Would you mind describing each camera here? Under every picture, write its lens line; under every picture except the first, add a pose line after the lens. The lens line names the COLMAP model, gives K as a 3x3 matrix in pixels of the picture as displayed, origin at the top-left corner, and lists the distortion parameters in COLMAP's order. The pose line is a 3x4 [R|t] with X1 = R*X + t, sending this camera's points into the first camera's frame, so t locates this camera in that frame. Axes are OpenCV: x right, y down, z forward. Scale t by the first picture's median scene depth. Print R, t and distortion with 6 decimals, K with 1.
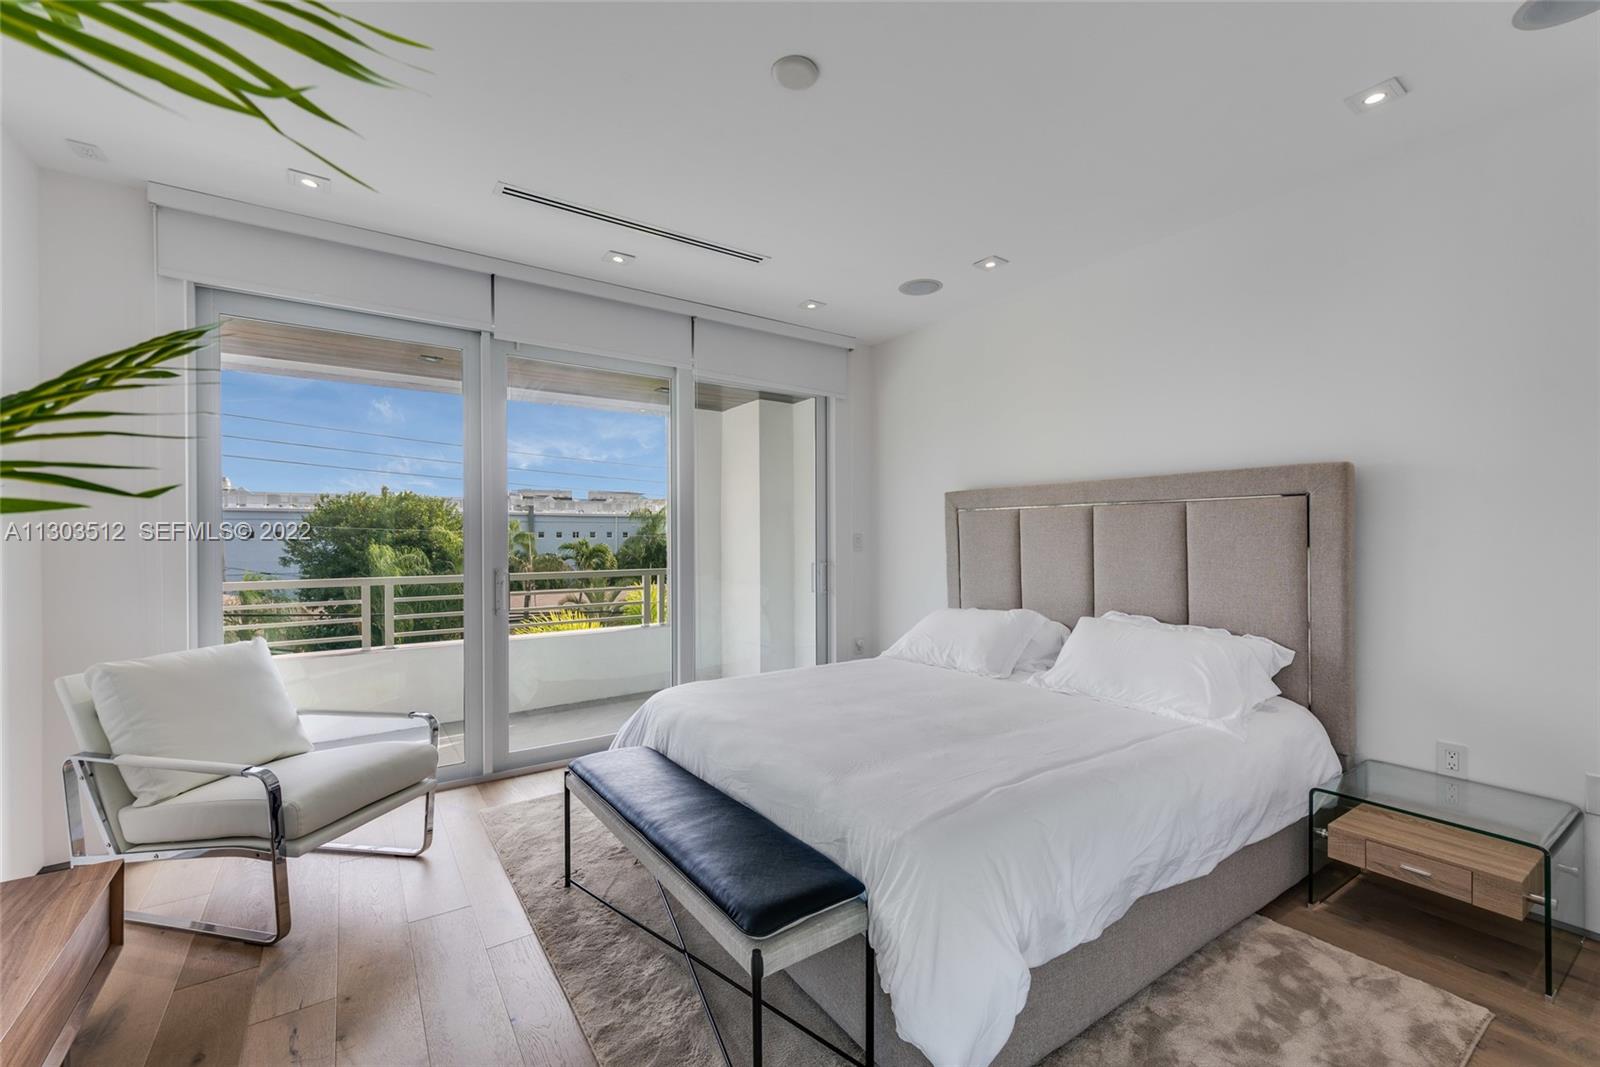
lens RADIAL K [[658.9, 0, 800.0], [0, 658.9, 533.5], [0, 0, 1]] dist [-0.000706, -0.000043]
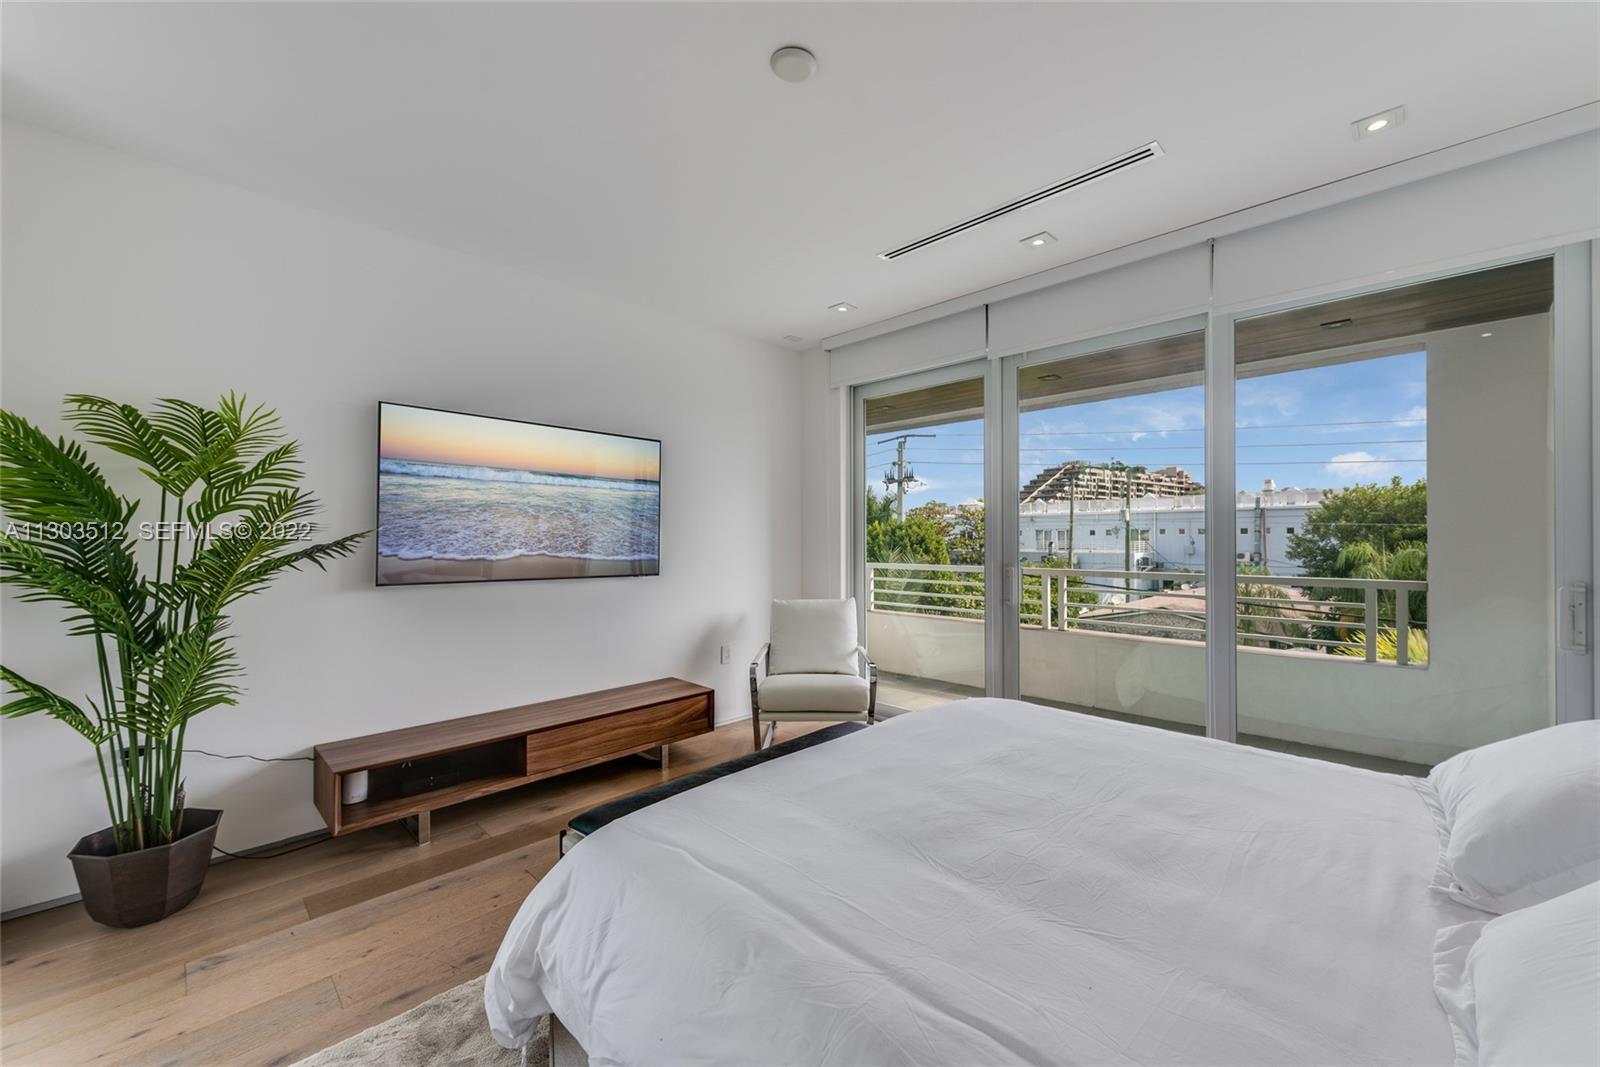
lens RADIAL K [[629.6, 0, 805.2], [0, 629.6, 527.6], [0, 0, 1]] dist [0.002104, 0.000026]
pose [[0.183891, -0.013385, -0.982856, 0.322785], [0.010014, 0.999881, -0.011743, 0.000227], [0.982896, -0.007683, 0.184003, 0.297646]]
